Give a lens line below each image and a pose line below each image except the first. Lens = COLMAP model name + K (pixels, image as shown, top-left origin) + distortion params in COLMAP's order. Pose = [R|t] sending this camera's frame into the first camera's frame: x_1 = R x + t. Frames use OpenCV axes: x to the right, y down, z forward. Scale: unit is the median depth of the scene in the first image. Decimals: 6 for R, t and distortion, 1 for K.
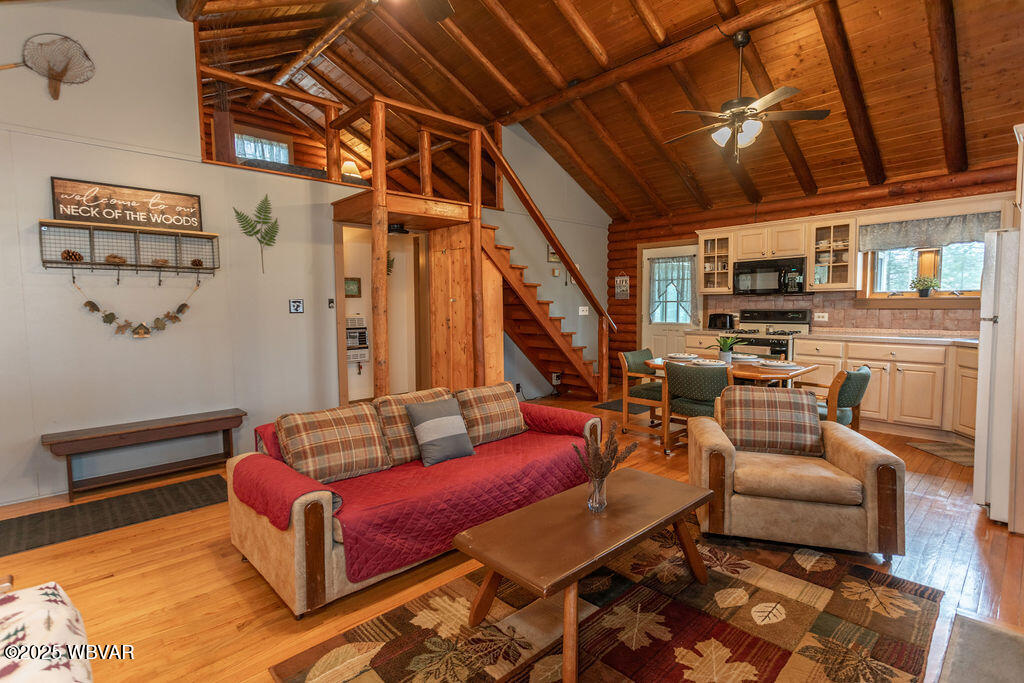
lens RADIAL K [[501.9, 0, 508.3], [0, 501.9, 338.4], [0, 0, 1]] dist [0.009483, -0.000181]
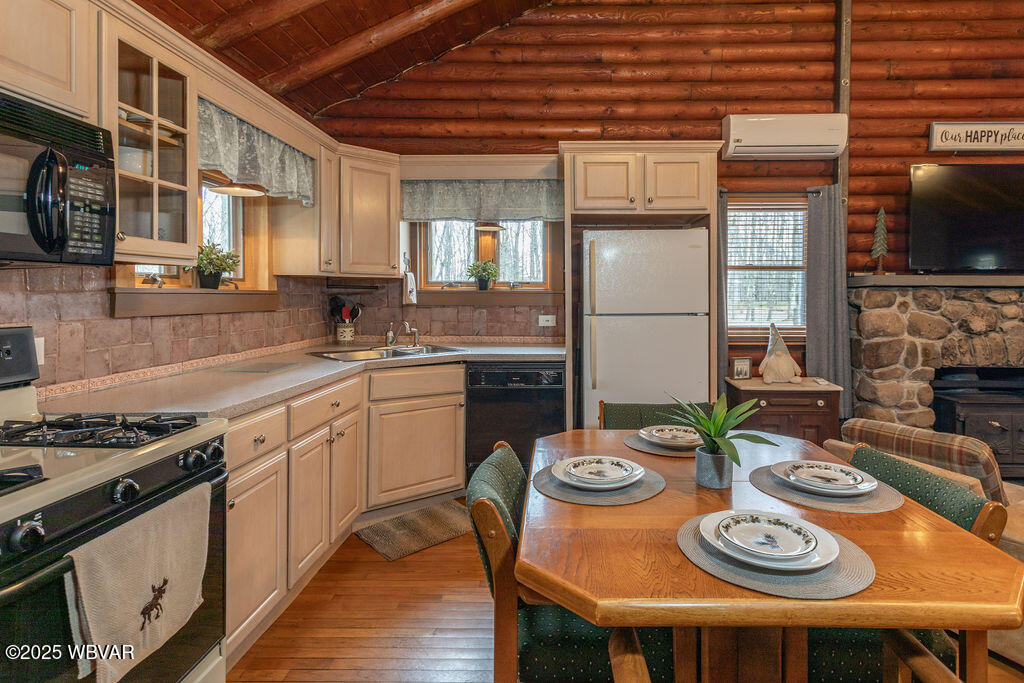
lens RADIAL K [[532.2, 0, 552.0], [0, 532.2, 306.1], [0, 0, 1]] dist [0.004873, -0.000739]
pose [[-0.713250, -0.004727, 0.700894, 0.213182], [0.054444, 0.996582, 0.062125, -0.070531], [-0.698792, 0.082470, -0.710555, 1.009294]]
